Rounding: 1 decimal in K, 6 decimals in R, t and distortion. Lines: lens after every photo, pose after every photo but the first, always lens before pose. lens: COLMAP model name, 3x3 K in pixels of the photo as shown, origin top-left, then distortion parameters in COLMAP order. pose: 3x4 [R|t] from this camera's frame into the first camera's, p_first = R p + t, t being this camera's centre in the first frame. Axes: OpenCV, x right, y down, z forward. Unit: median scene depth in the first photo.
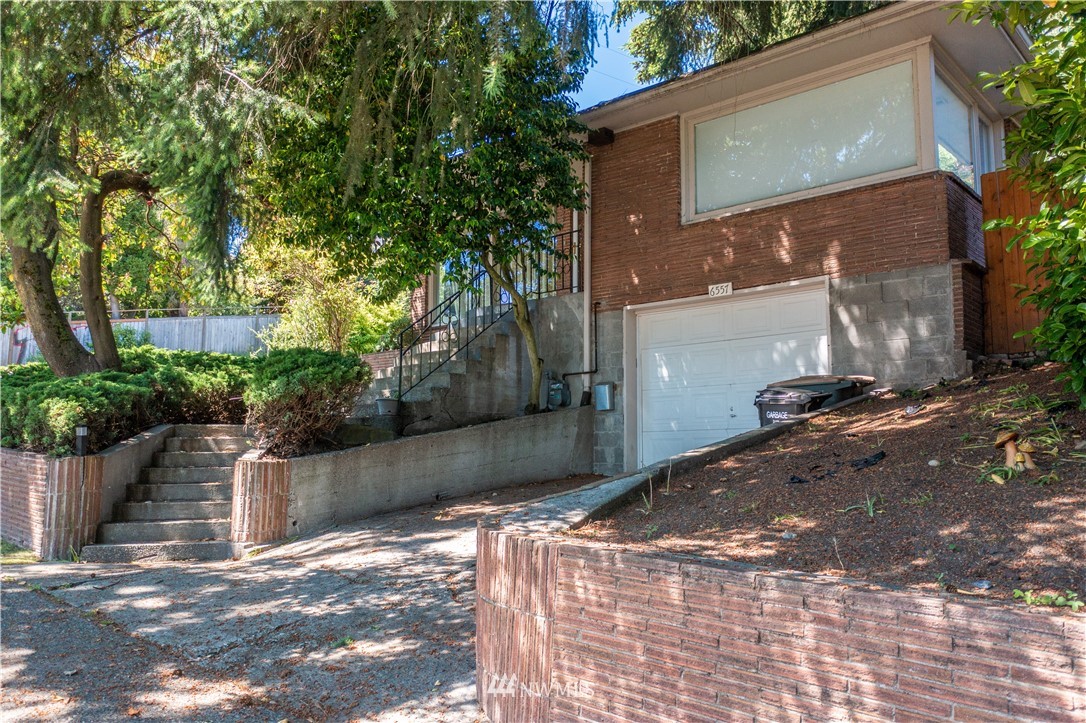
lens RADIAL K [[877.0, 0, 544.1], [0, 877.0, 360.2], [0, 0, 1]] dist [0.008974, 0.011257]
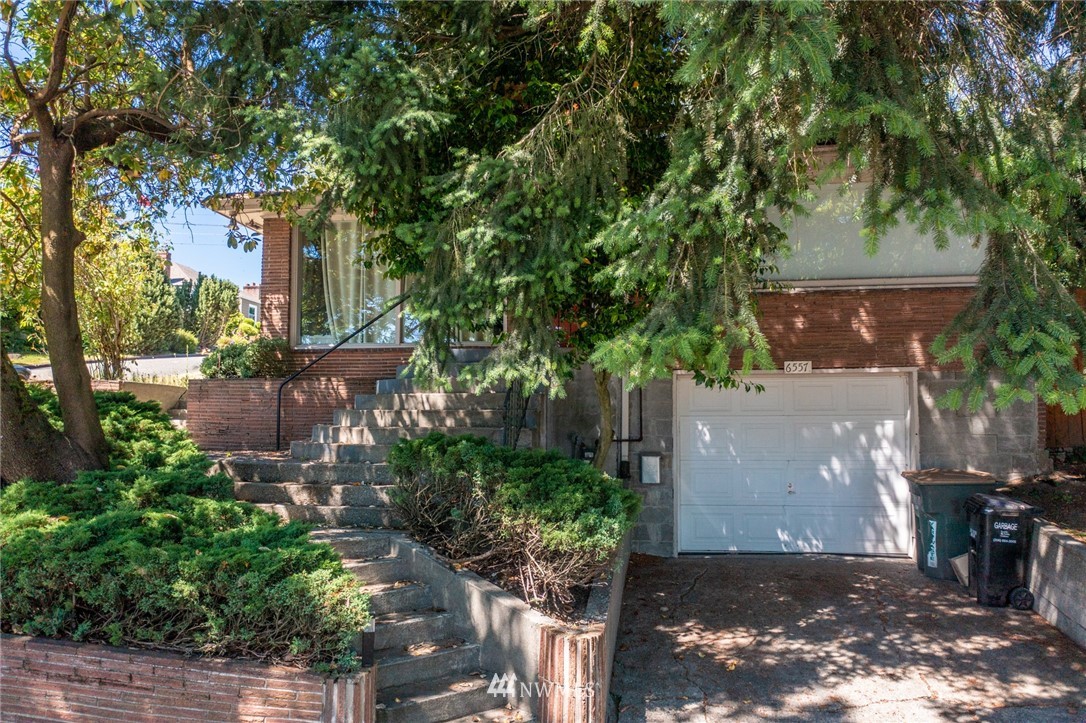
lens RADIAL K [[877.0, 0, 543.2], [0, 877.0, 361.5], [0, 0, 1]] dist [0.008974, 0.011257]
pose [[0.824169, 0.039052, 0.564995, -0.587728], [-0.063451, 0.997706, 0.023597, -0.090975], [-0.562778, -0.055297, 0.824757, 0.343610]]
